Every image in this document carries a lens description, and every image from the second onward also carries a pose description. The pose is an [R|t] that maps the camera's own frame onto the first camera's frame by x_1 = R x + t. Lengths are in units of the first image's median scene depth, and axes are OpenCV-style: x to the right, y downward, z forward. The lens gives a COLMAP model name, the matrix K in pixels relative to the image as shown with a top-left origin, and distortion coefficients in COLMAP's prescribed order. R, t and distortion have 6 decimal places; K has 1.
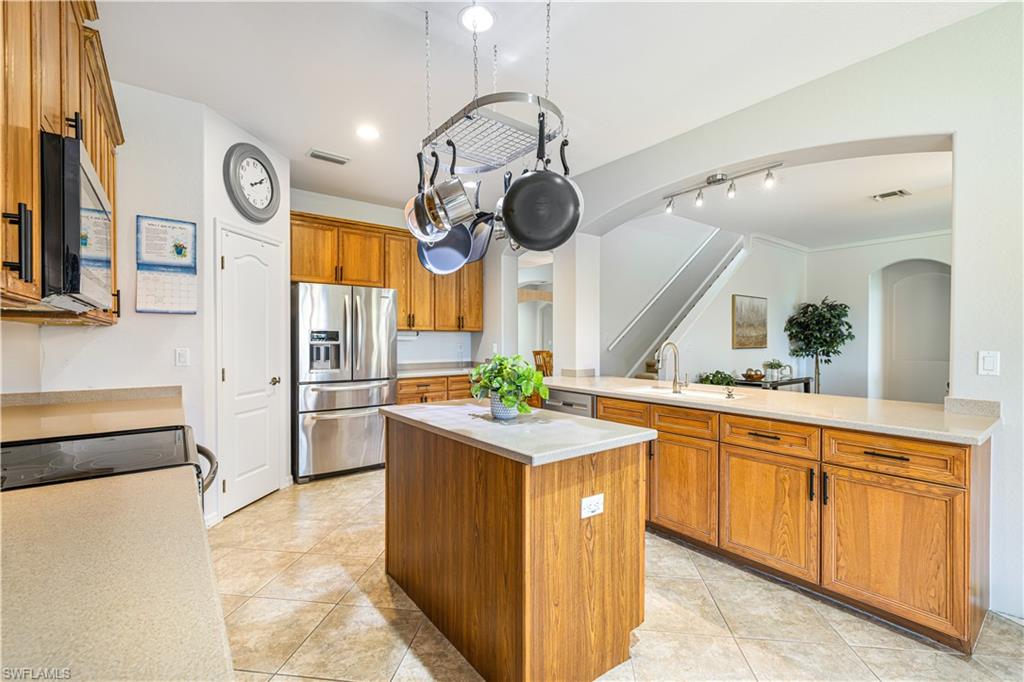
lens RADIAL K [[445.2, 0, 512.2], [0, 445.2, 339.4], [0, 0, 1]] dist [0.000290, 0.000229]
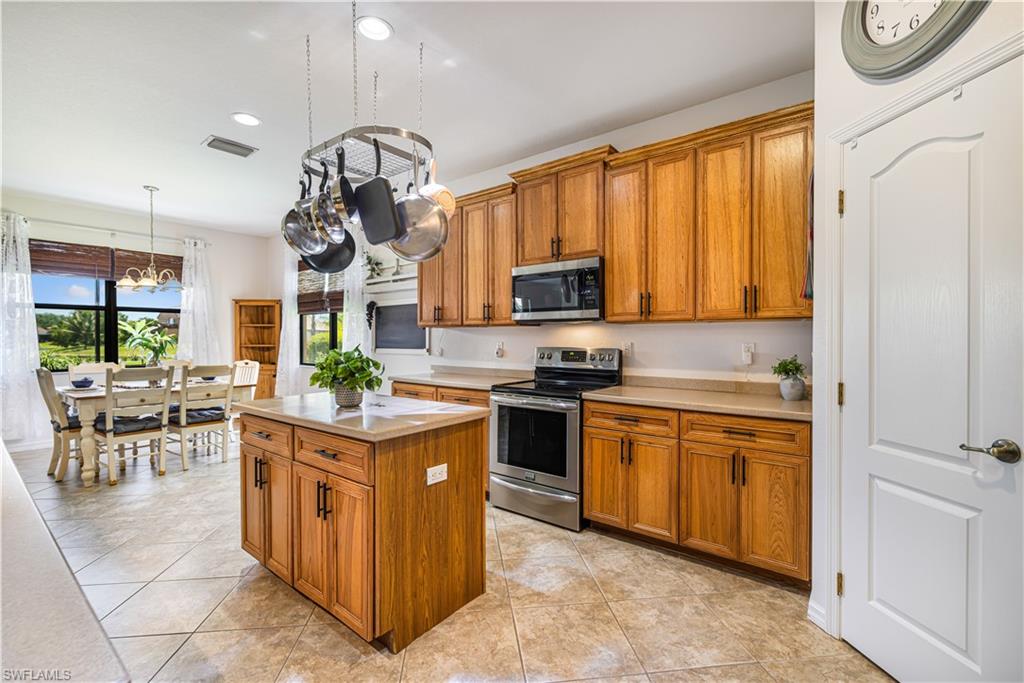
lens RADIAL K [[445.2, 0, 511.6], [0, 445.2, 338.2], [0, 0, 1]] dist [0.000290, 0.000229]
pose [[-0.968398, -0.000306, -0.249409, -0.096530], [-0.002001, 0.999977, 0.006544, 0.007634], [0.249401, 0.006837, -0.968376, 1.590515]]
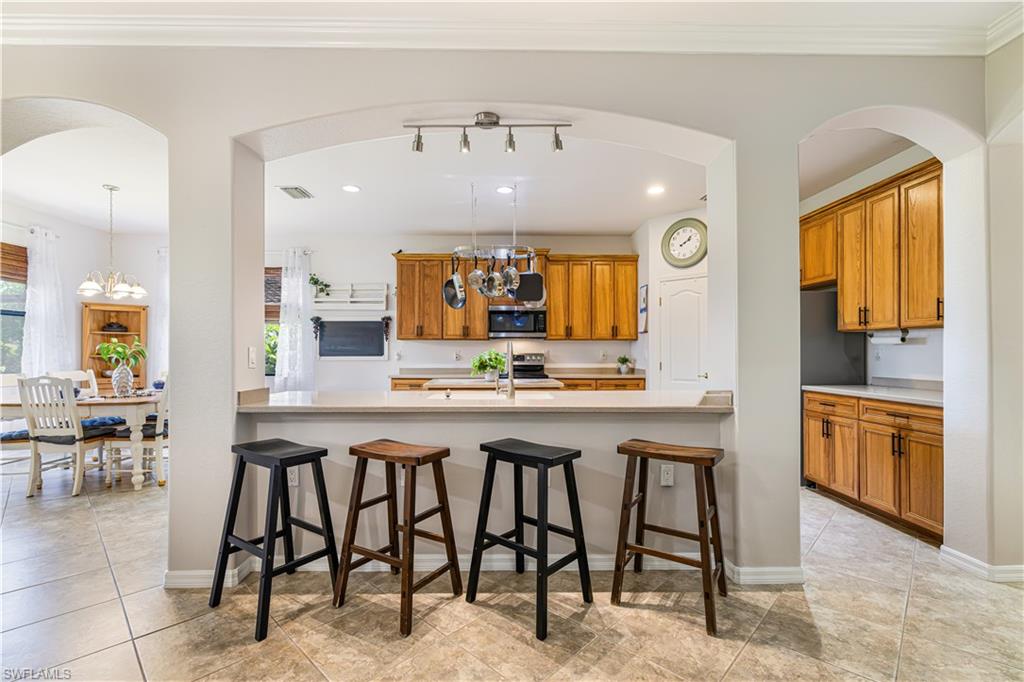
lens RADIAL K [[445.2, 0, 509.7], [0, 445.2, 346.2], [0, 0, 1]] dist [0.000290, 0.000229]
pose [[-0.595707, -0.011154, -0.803125, 1.189863], [-0.006352, 0.999938, -0.009176, 0.027409], [0.803177, -0.000365, -0.595740, 1.702856]]
